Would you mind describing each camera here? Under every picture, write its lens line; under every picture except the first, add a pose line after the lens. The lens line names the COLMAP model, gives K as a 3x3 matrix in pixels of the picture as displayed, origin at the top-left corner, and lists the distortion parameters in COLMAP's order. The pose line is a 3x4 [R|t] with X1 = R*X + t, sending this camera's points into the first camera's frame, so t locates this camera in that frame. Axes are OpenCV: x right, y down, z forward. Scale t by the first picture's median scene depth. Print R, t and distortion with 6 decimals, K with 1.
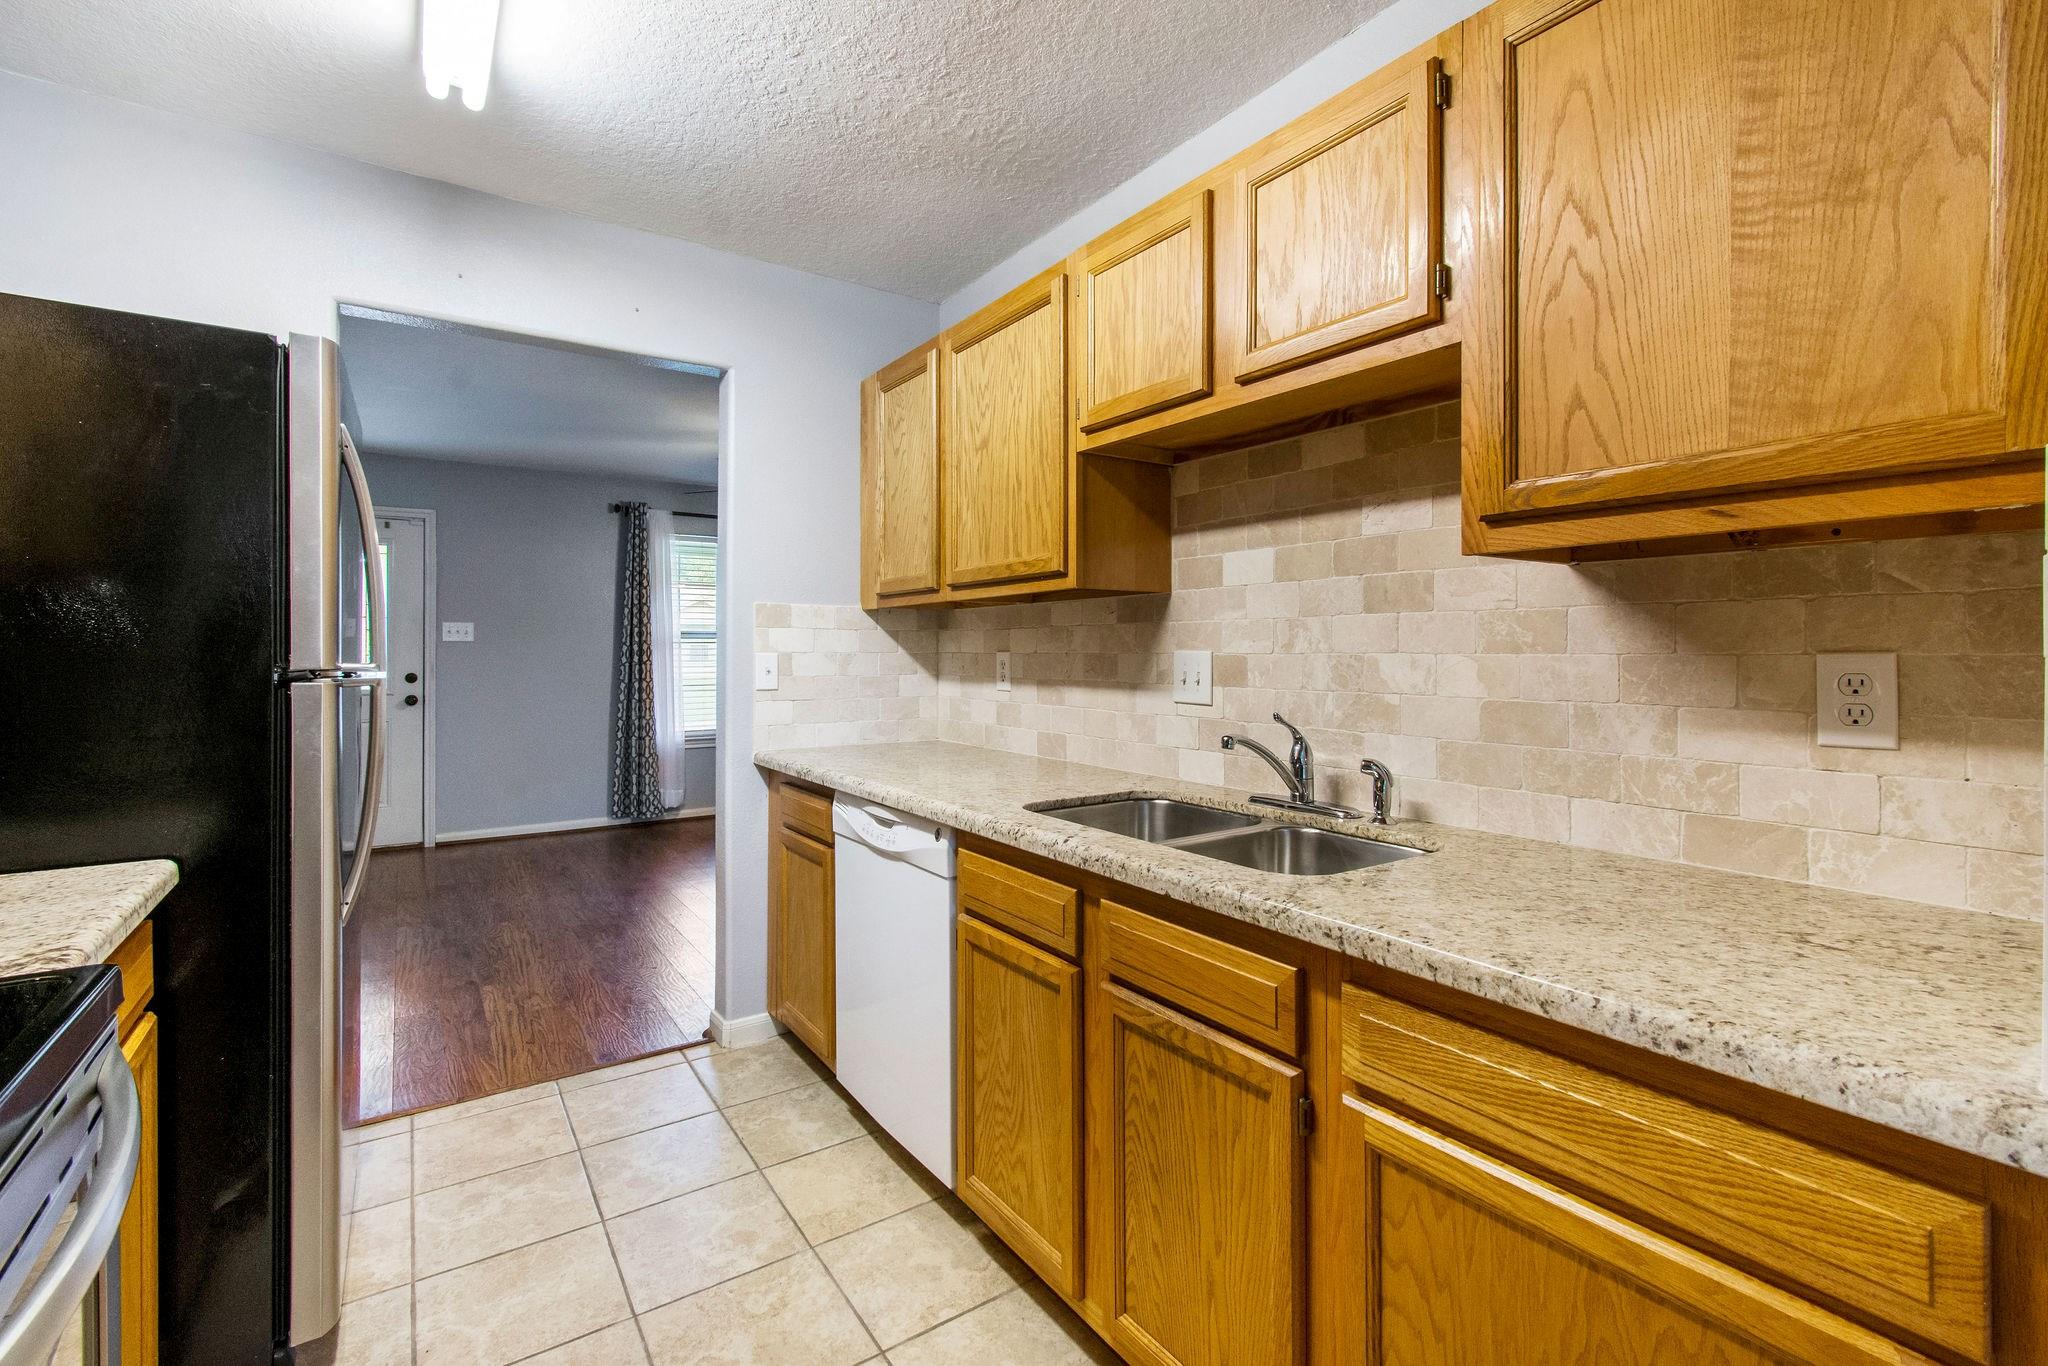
lens RADIAL K [[909.0, 0, 1028.8], [0, 909.0, 650.8], [0, 0, 1]] dist [0.002408, -0.000290]
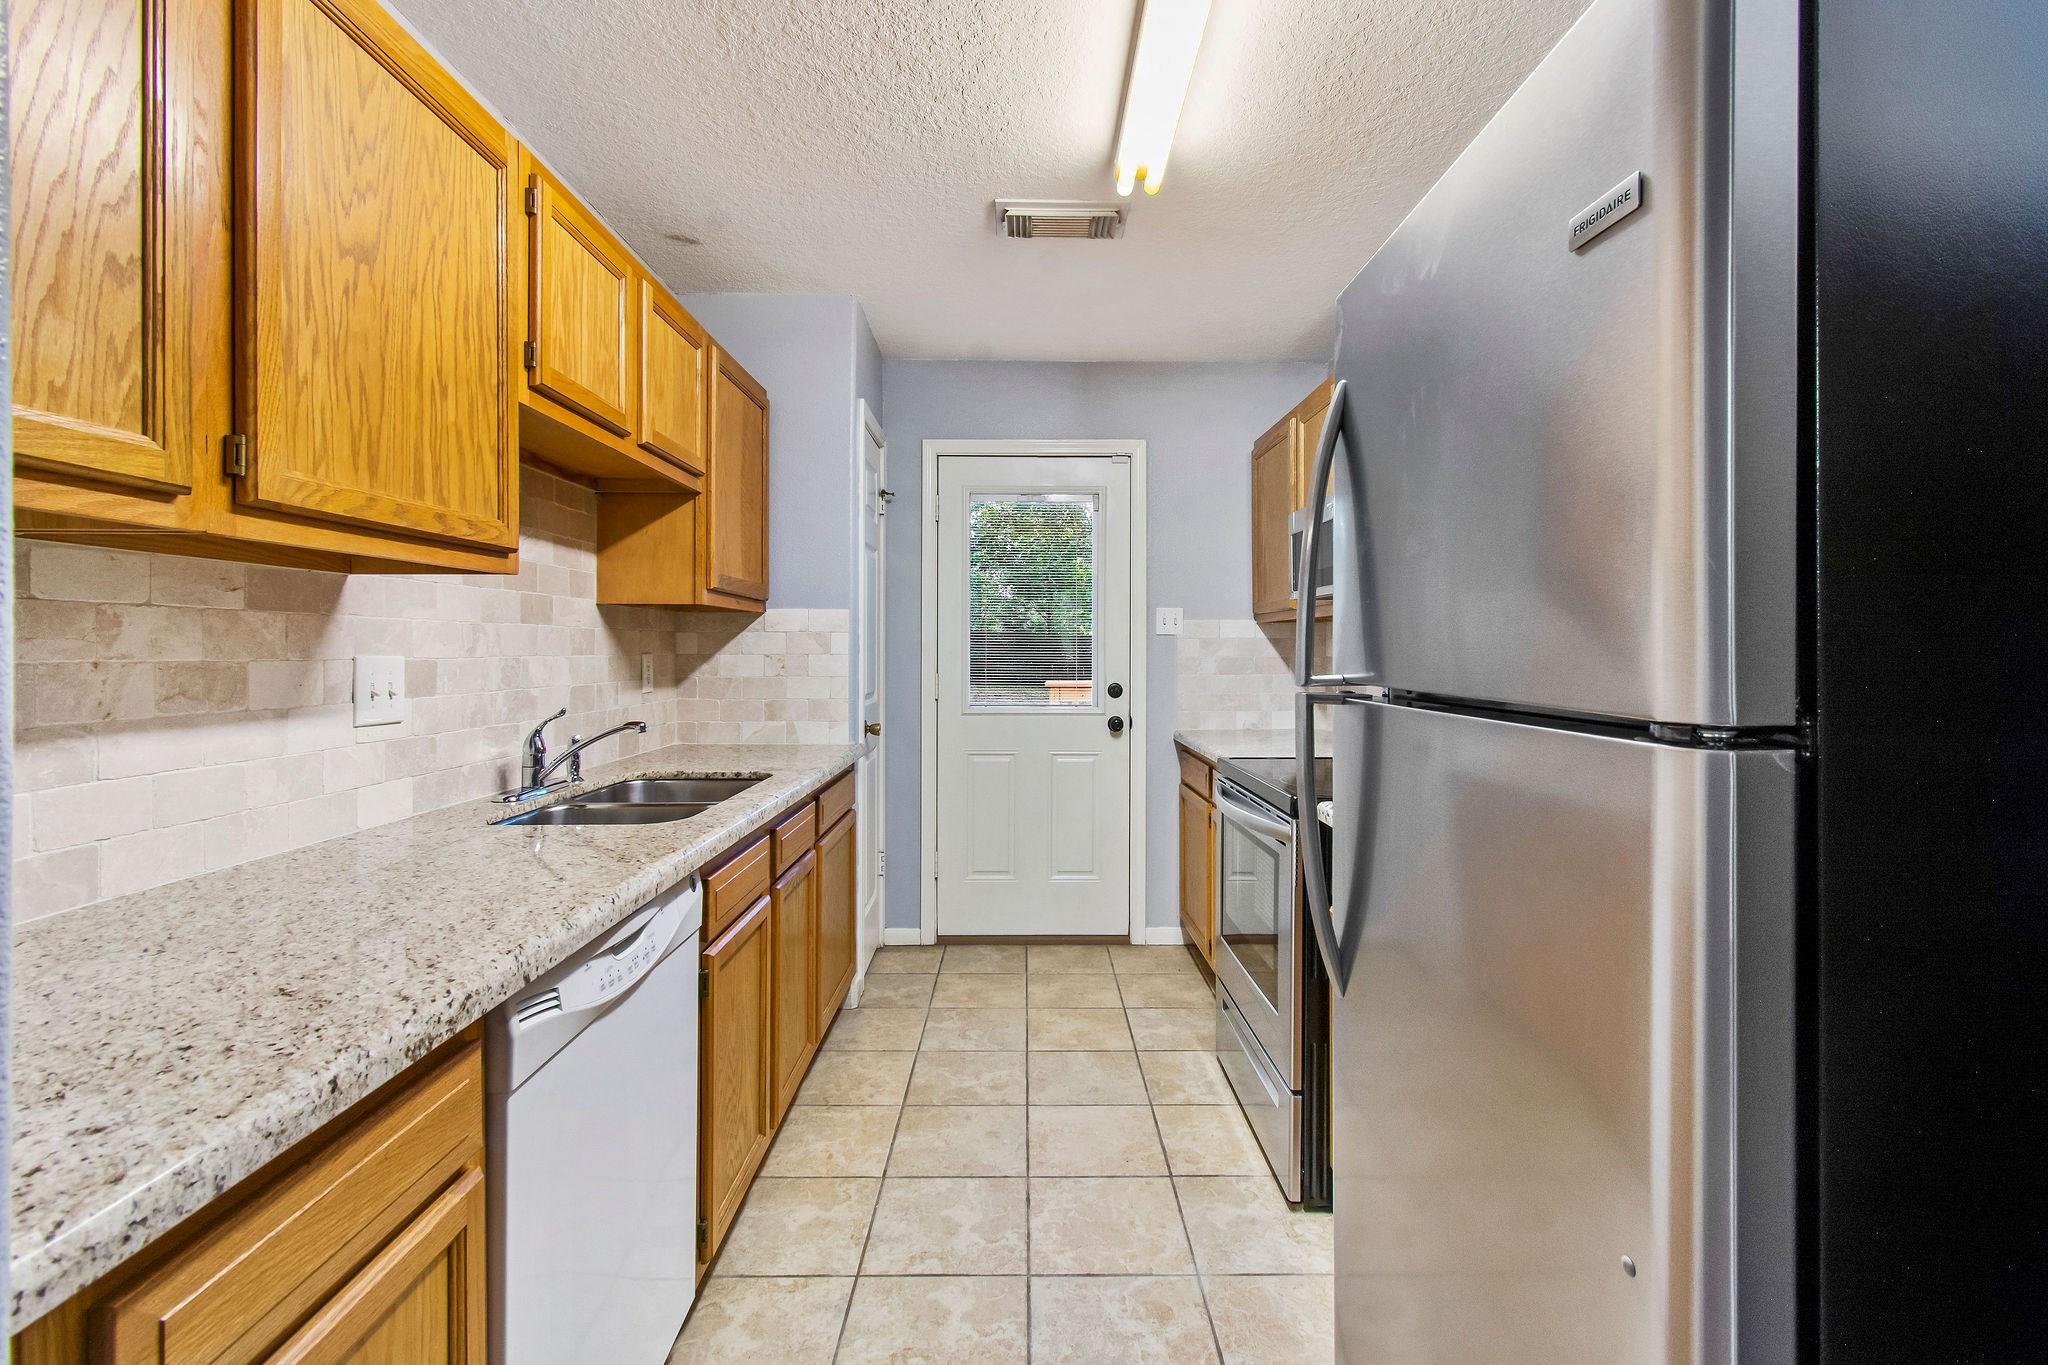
lens RADIAL K [[909.0, 0, 1028.8], [0, 909.0, 650.3], [0, 0, 1]] dist [0.002408, -0.000290]
pose [[-0.830195, -0.000632, 0.557472, -0.837968], [-0.000029, 0.999999, 0.001091, -0.006329], [-0.557473, 0.000890, -0.830195, 1.578878]]
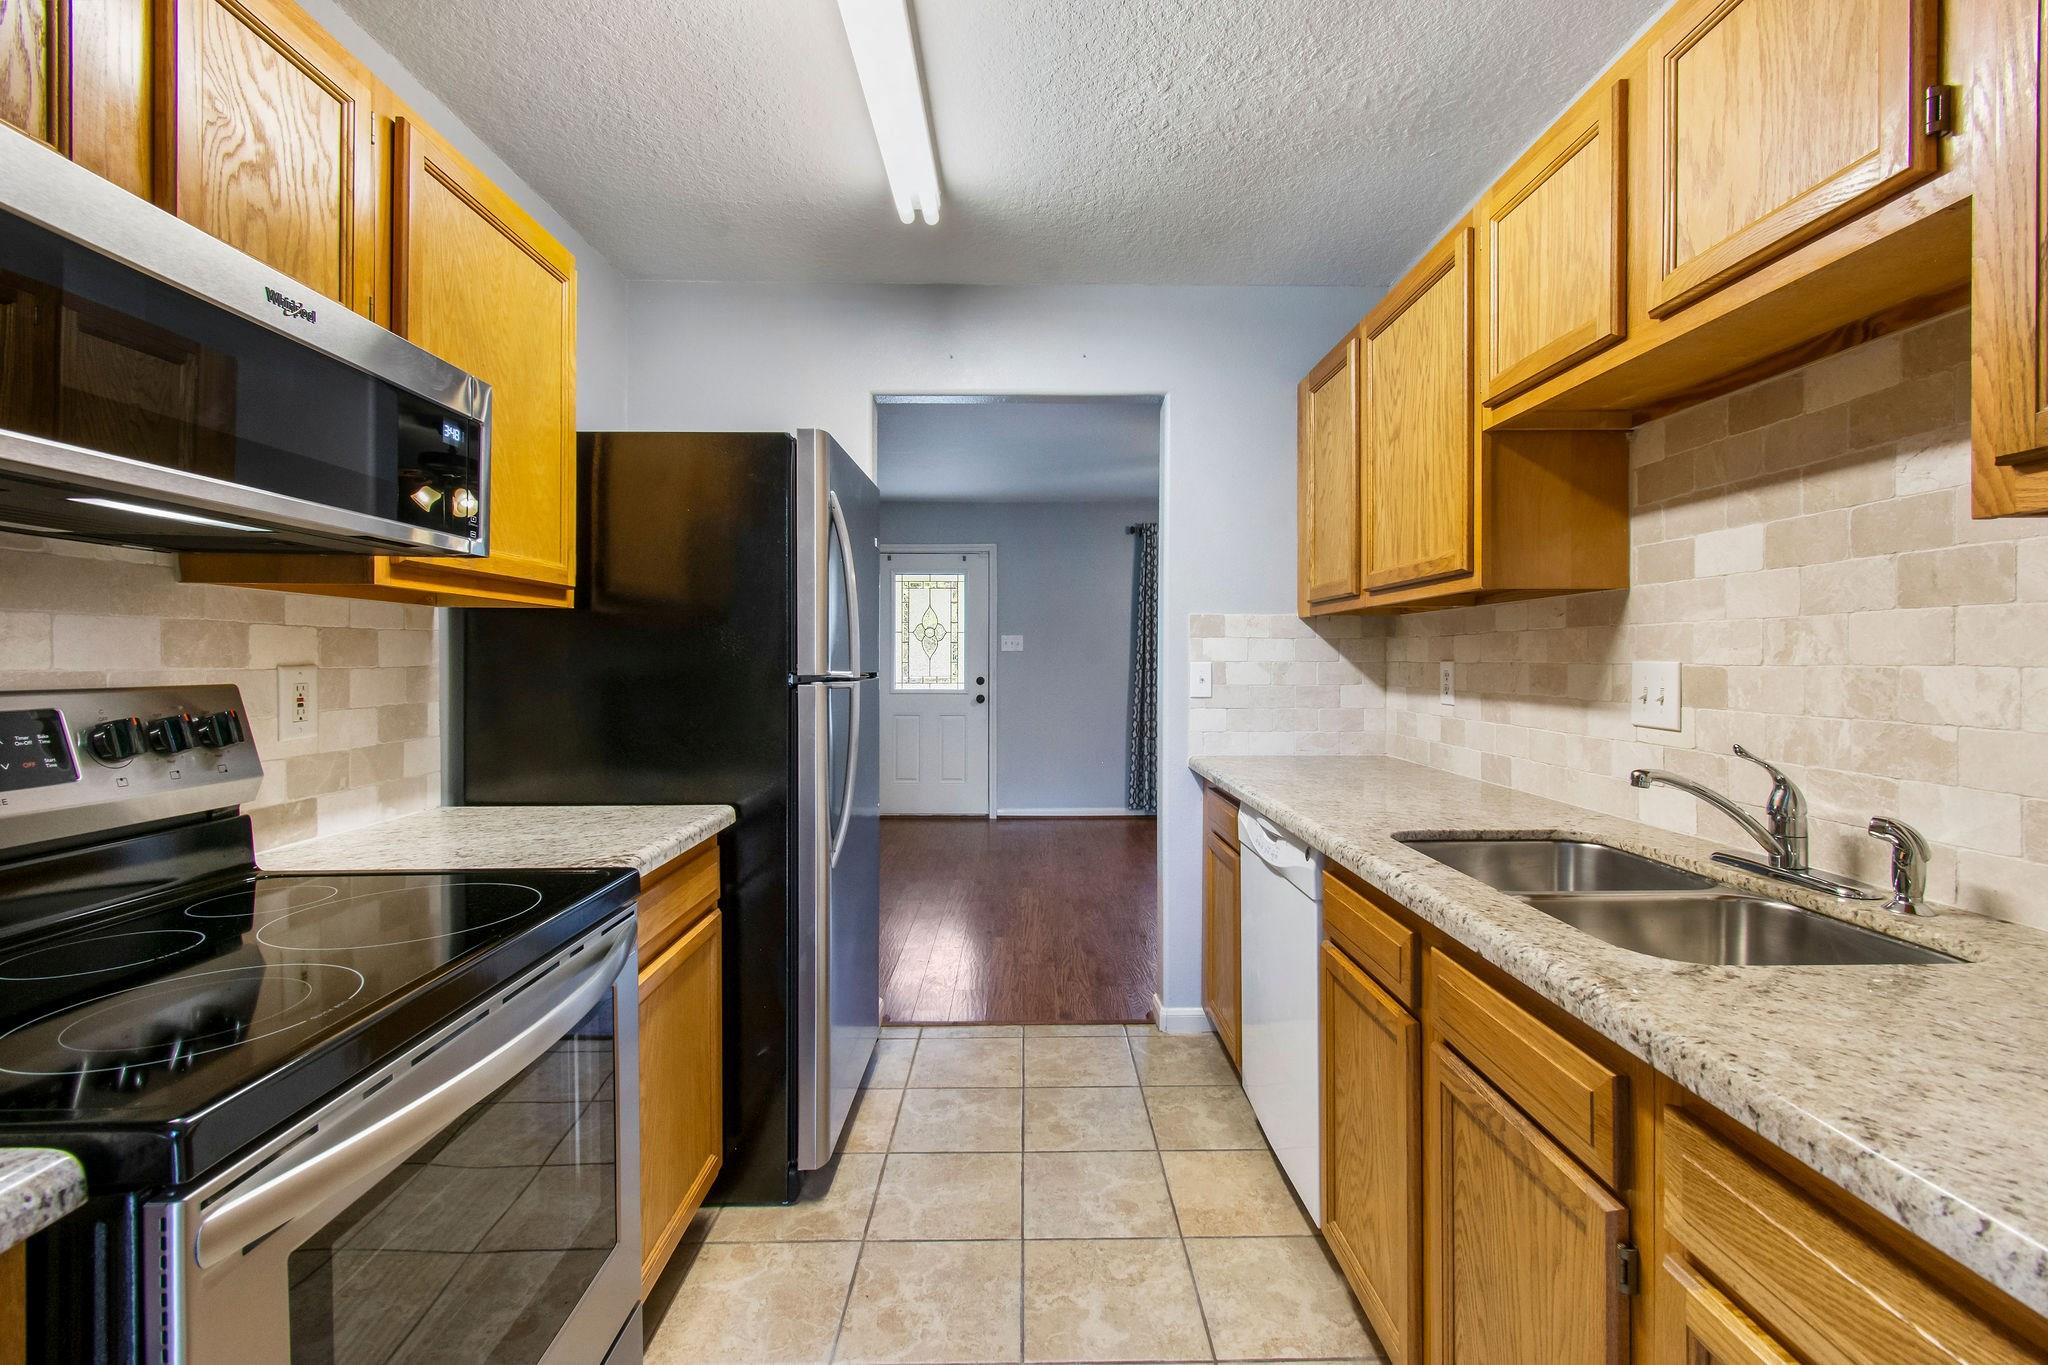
lens RADIAL K [[903.2, 0, 1031.1], [0, 903.2, 660.9], [0, 0, 1]] dist [0.002946, -0.000739]
pose [[0.831618, 0.000684, -0.555347, 0.195434], [0.001285, 0.999994, 0.003155, -0.003912], [0.555346, -0.003337, 0.831613, 0.053137]]
